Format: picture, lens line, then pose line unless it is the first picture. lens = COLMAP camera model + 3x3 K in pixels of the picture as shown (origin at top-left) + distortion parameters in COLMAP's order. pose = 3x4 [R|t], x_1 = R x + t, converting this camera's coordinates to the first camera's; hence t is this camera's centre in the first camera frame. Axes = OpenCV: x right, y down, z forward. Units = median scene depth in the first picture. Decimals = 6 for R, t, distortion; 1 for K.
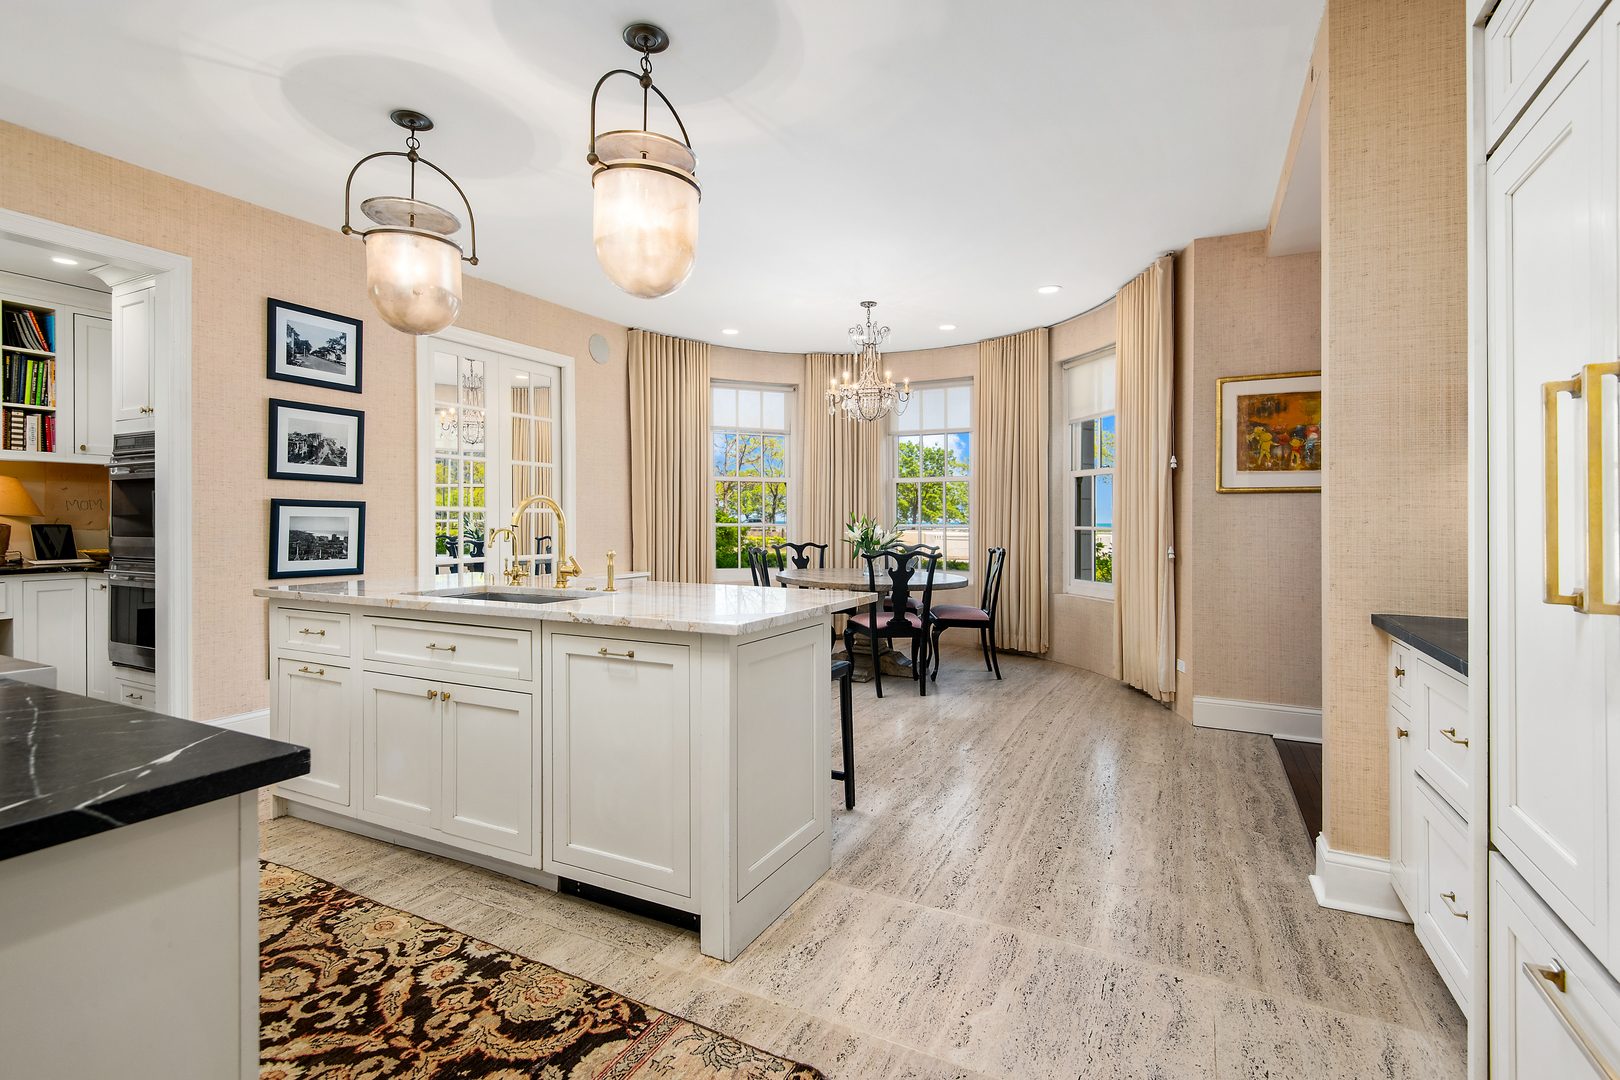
lens RADIAL K [[764.2, 0, 841.2], [0, 764.2, 520.5], [0, 0, 1]] dist [0.012281, -0.003265]
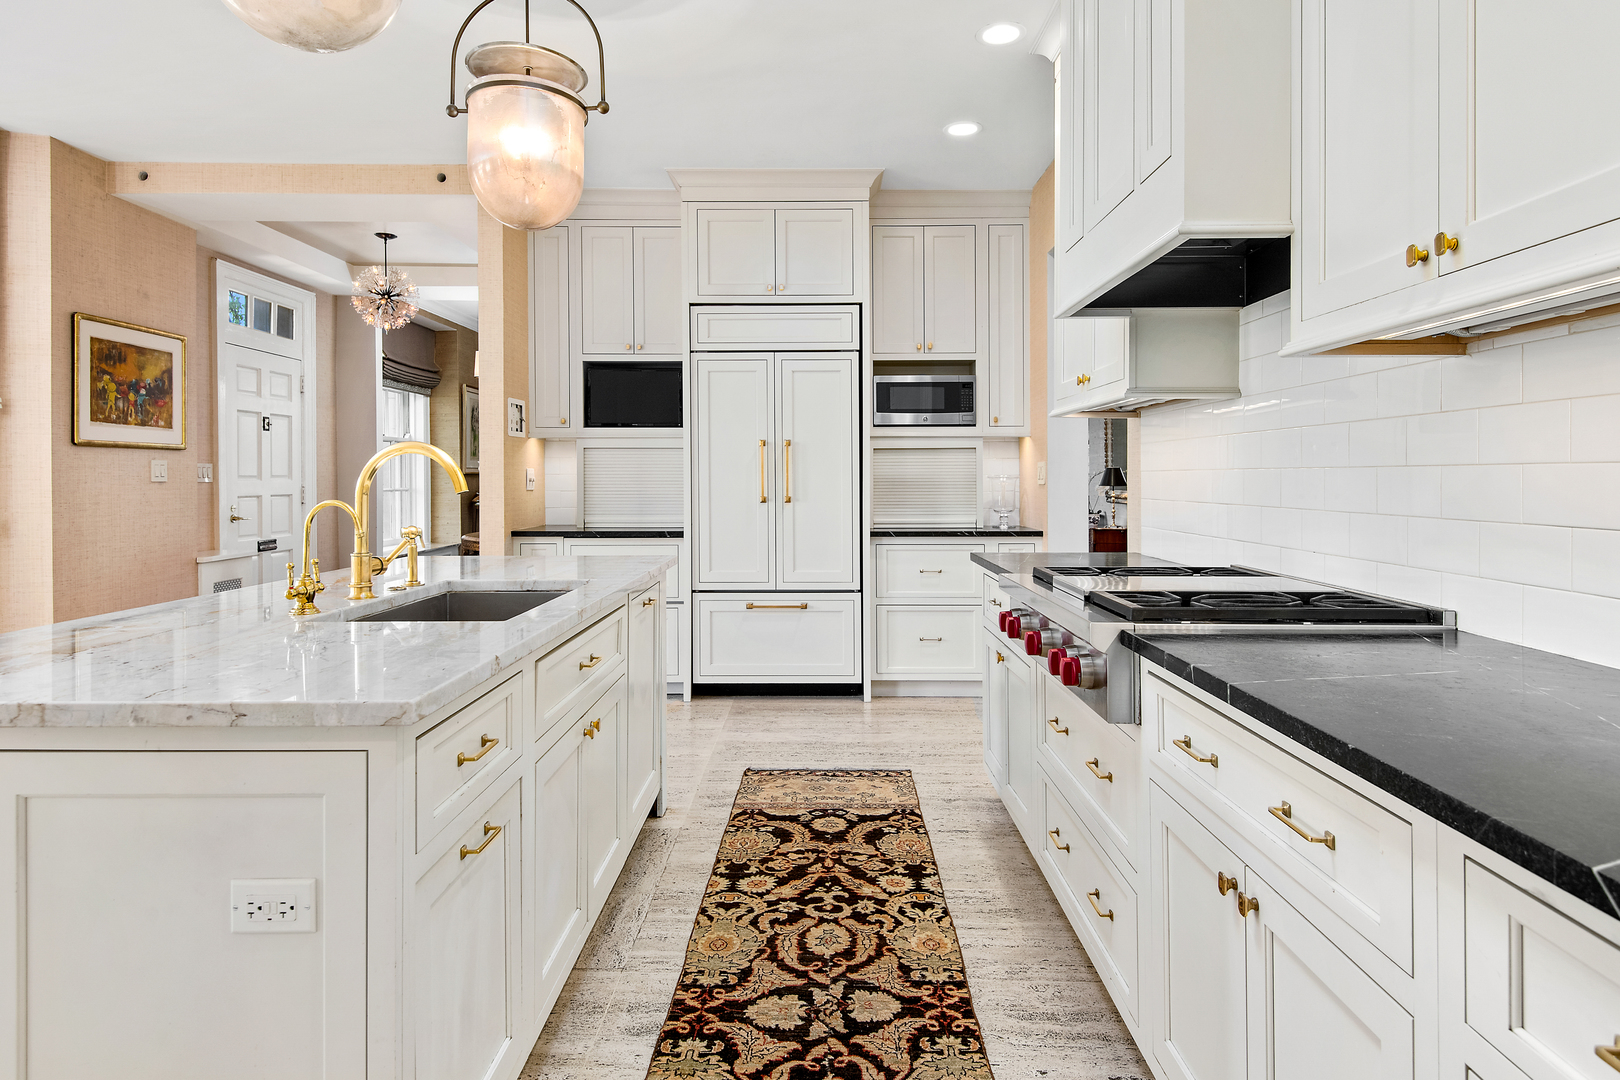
lens RADIAL K [[962.0, 0, 815.2], [0, 962.0, 491.1], [0, 0, 1]] dist [0.005715, -0.001019]
pose [[-0.451564, -0.021736, 0.891974, -1.806084], [-0.007066, 0.999759, 0.020785, -0.024574], [-0.892211, 0.003084, -0.451609, 1.555364]]
